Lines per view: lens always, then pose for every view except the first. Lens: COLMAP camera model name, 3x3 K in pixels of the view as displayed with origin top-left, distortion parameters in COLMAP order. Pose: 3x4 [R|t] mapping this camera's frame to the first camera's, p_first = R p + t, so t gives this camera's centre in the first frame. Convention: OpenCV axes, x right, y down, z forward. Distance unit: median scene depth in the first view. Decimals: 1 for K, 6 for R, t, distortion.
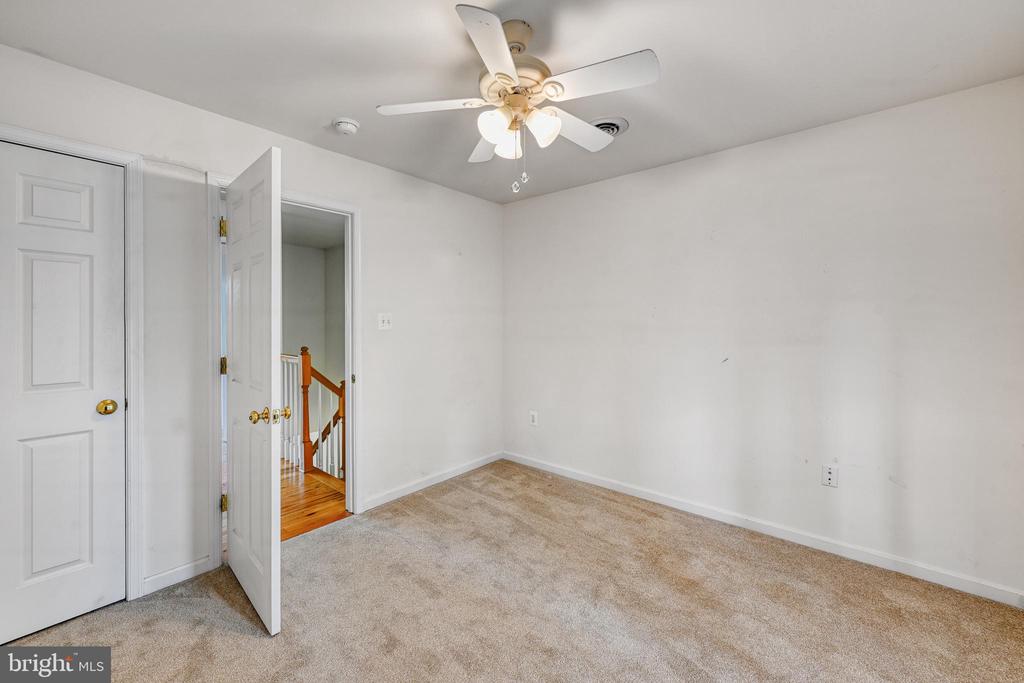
lens RADIAL K [[412.2, 0, 512.7], [0, 412.2, 320.8], [0, 0, 1]] dist [-0.000543, -0.000059]
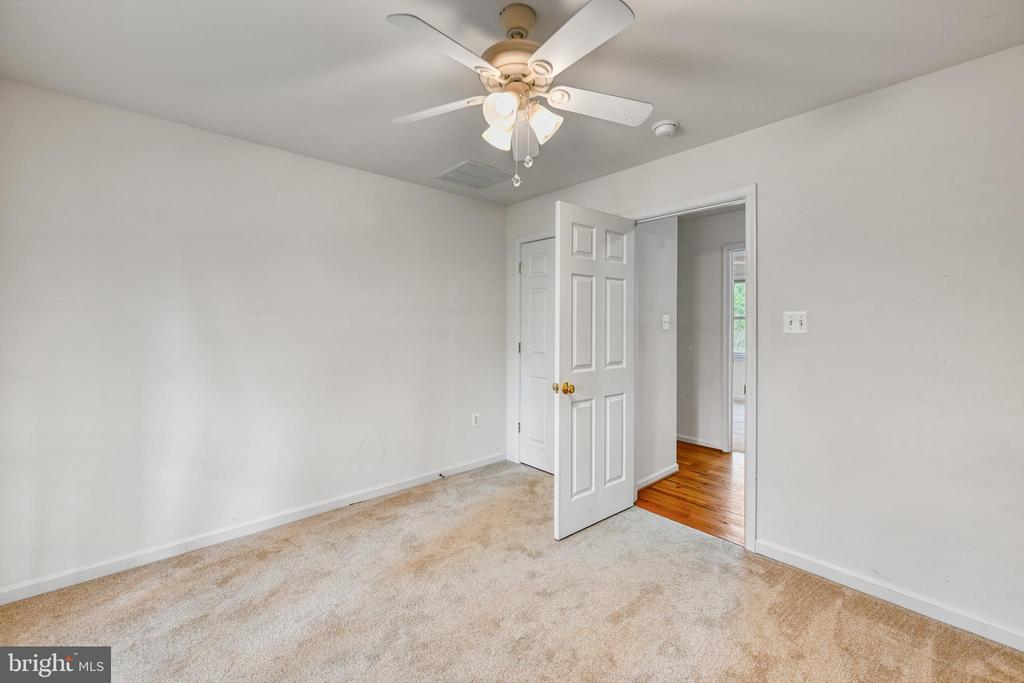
lens RADIAL K [[420.2, 0, 511.5], [0, 420.2, 320.8], [0, 0, 1]] dist [0.002168, -0.000047]
pose [[-0.137859, 0.002199, -0.990449, 0.572109], [0.002881, 0.999994, 0.001819, -0.004648], [0.990448, -0.002603, -0.137865, 0.666791]]
